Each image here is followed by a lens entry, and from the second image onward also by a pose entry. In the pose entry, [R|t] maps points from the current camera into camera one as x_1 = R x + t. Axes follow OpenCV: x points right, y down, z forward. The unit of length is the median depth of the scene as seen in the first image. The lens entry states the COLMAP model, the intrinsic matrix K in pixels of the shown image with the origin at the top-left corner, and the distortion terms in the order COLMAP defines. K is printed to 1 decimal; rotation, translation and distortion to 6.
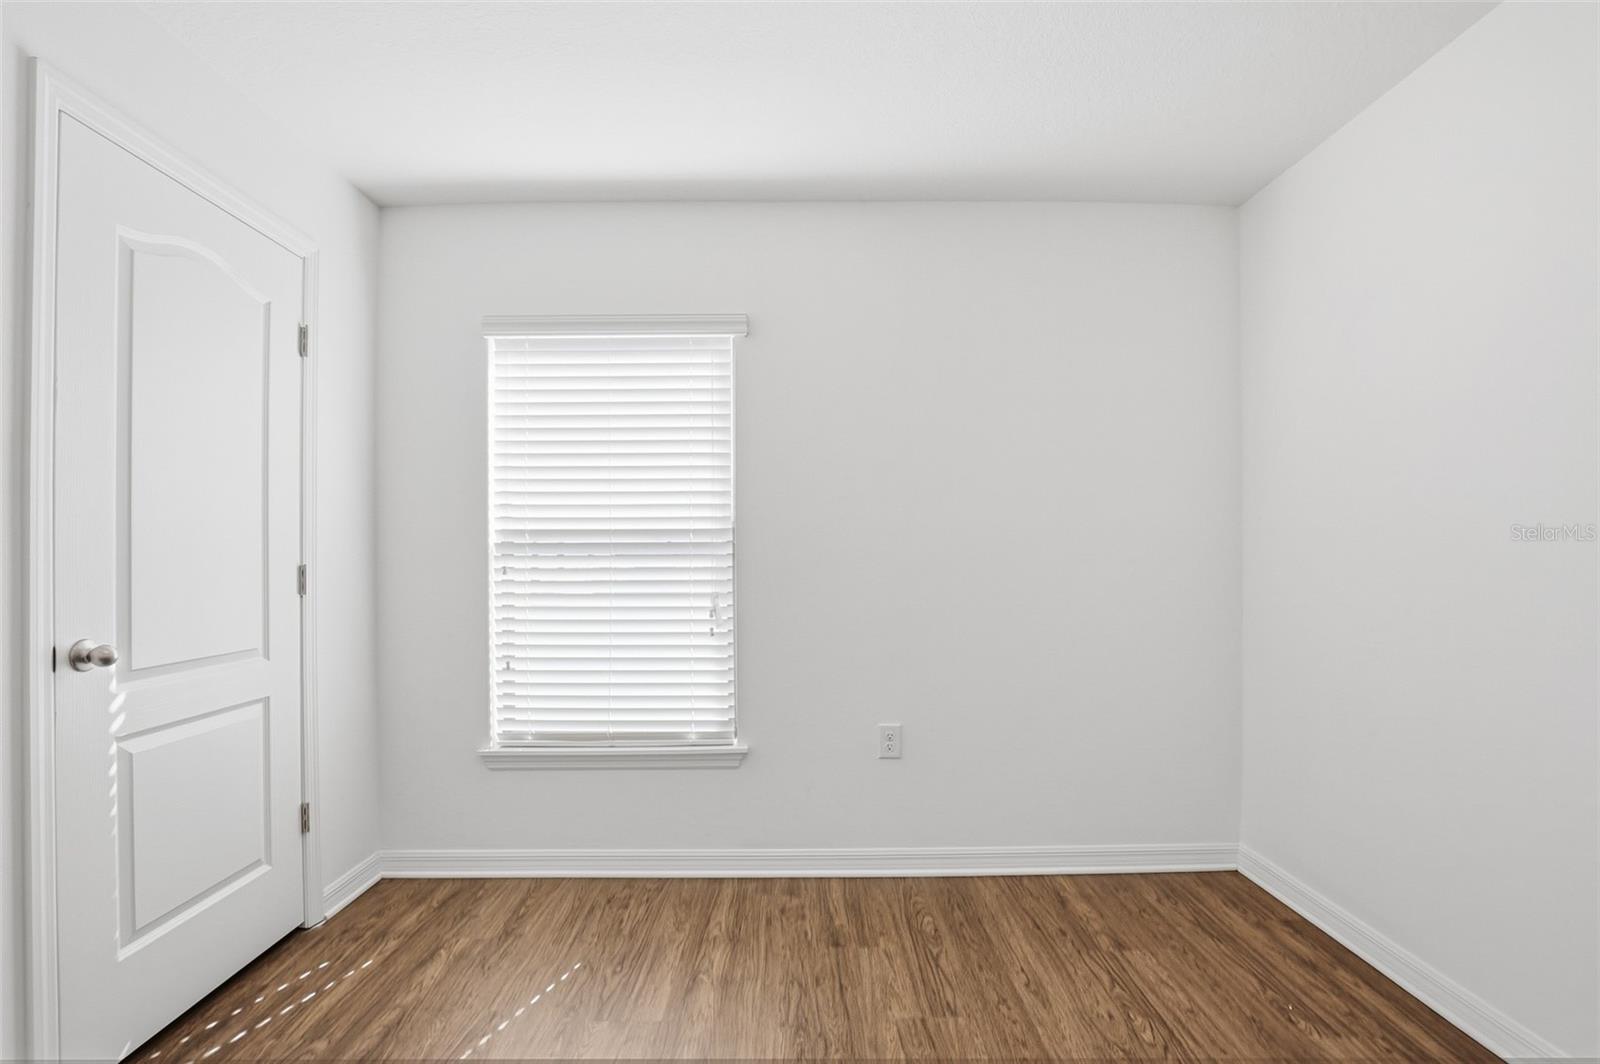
lens RADIAL K [[744.2, 0, 801.5], [0, 744.2, 541.3], [0, 0, 1]] dist [-0.030724, 0.009048]
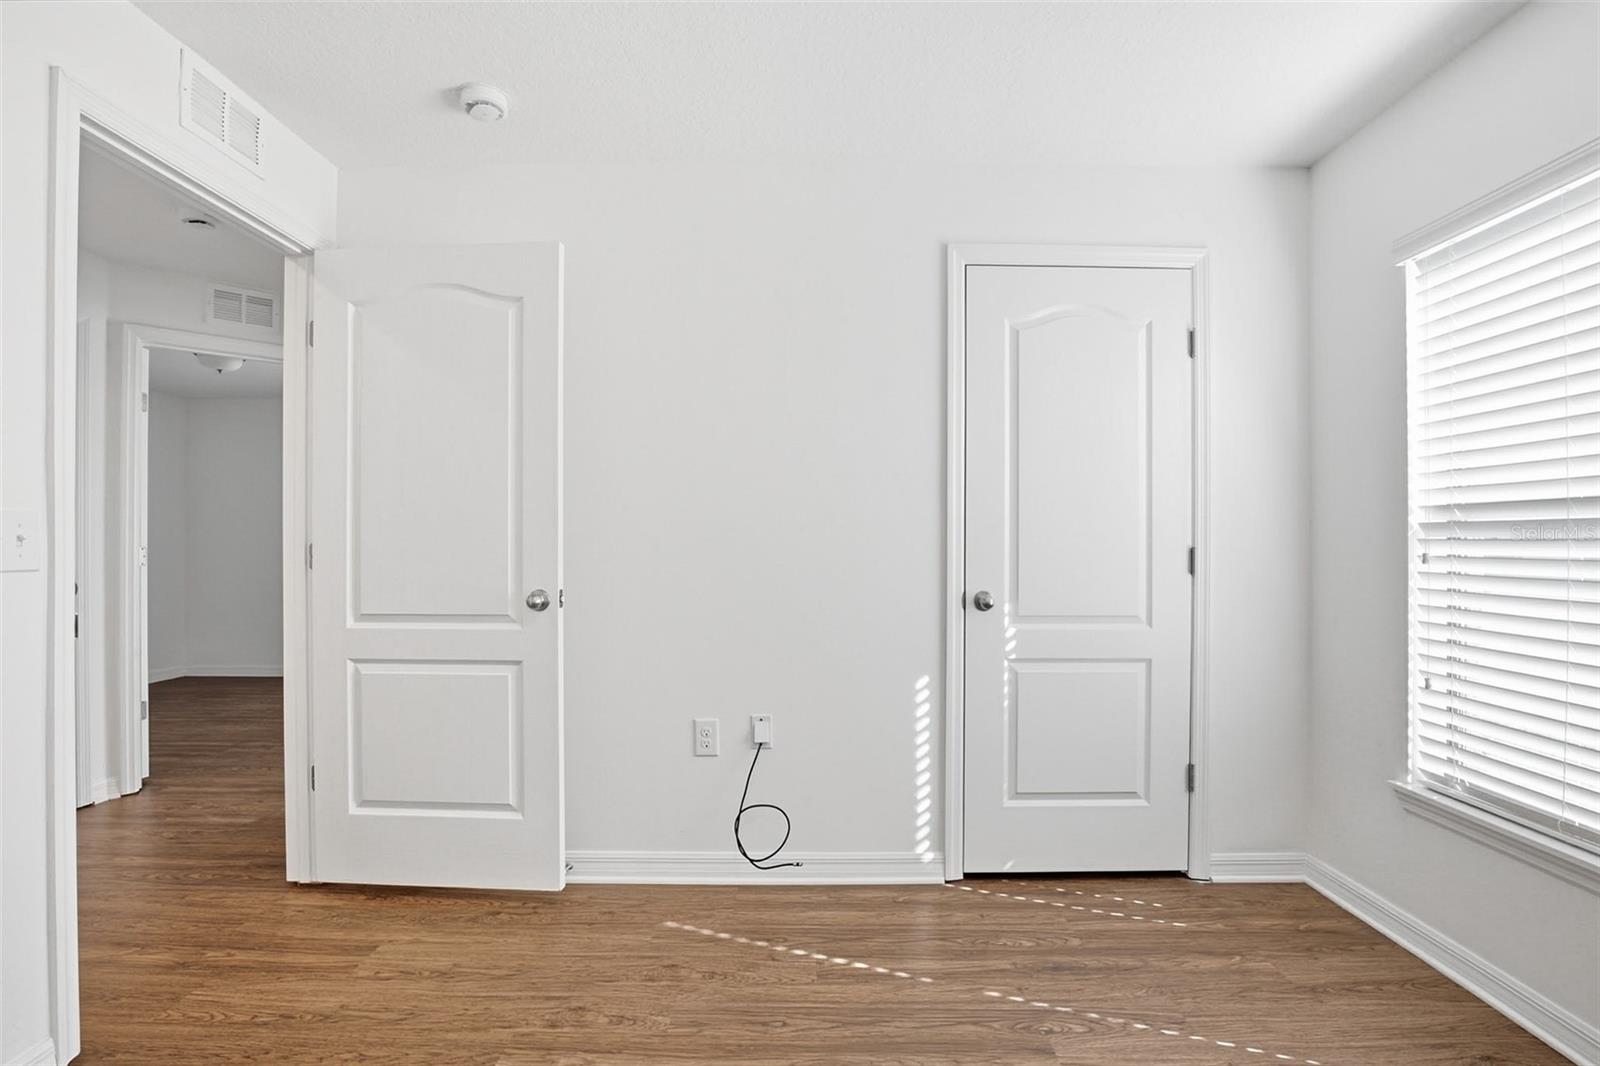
lens RADIAL K [[744.2, 0, 801.5], [0, 744.2, 542.3], [0, 0, 1]] dist [-0.030724, 0.009048]
pose [[-0.014980, 0.000189, -0.999888, 0.427732], [0.014683, 0.999892, -0.000031, 0.015091], [0.999780, -0.014681, -0.014981, 0.428725]]
